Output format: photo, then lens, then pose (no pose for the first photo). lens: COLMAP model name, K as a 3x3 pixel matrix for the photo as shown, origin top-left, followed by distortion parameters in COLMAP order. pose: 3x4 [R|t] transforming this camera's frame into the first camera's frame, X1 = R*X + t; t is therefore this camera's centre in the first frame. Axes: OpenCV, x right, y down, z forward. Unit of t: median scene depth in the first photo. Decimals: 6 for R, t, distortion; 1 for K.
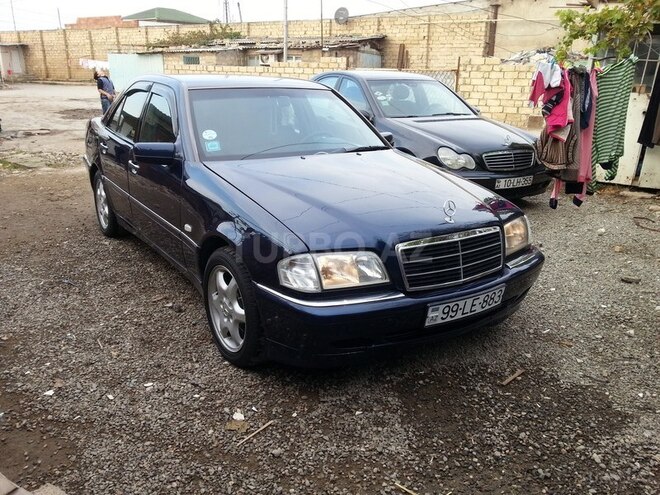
lens RADIAL K [[537.8, 0, 330.0], [0, 537.8, 247.5], [0, 0, 1]] dist [-0.020766, 0.000220]
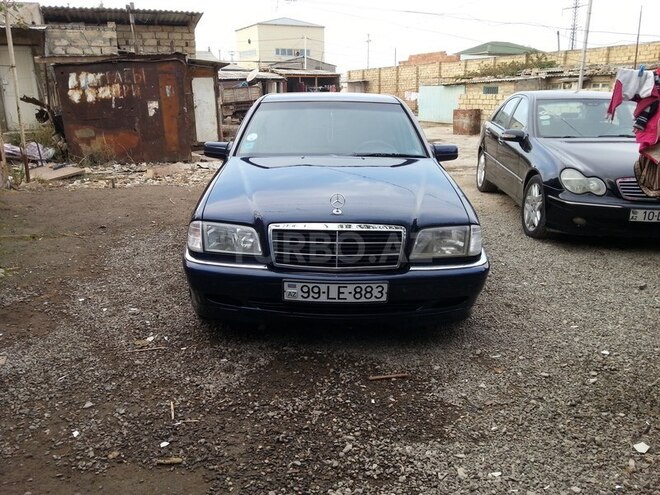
lens RADIAL K [[537.8, 0, 330.0], [0, 537.8, 247.5], [0, 0, 1]] dist [-0.020766, 0.000220]
pose [[0.837206, 0.126780, -0.531990, 0.367289], [-0.155747, 0.987749, -0.009709, 0.015210], [0.524242, 0.090984, 0.846695, 0.037870]]
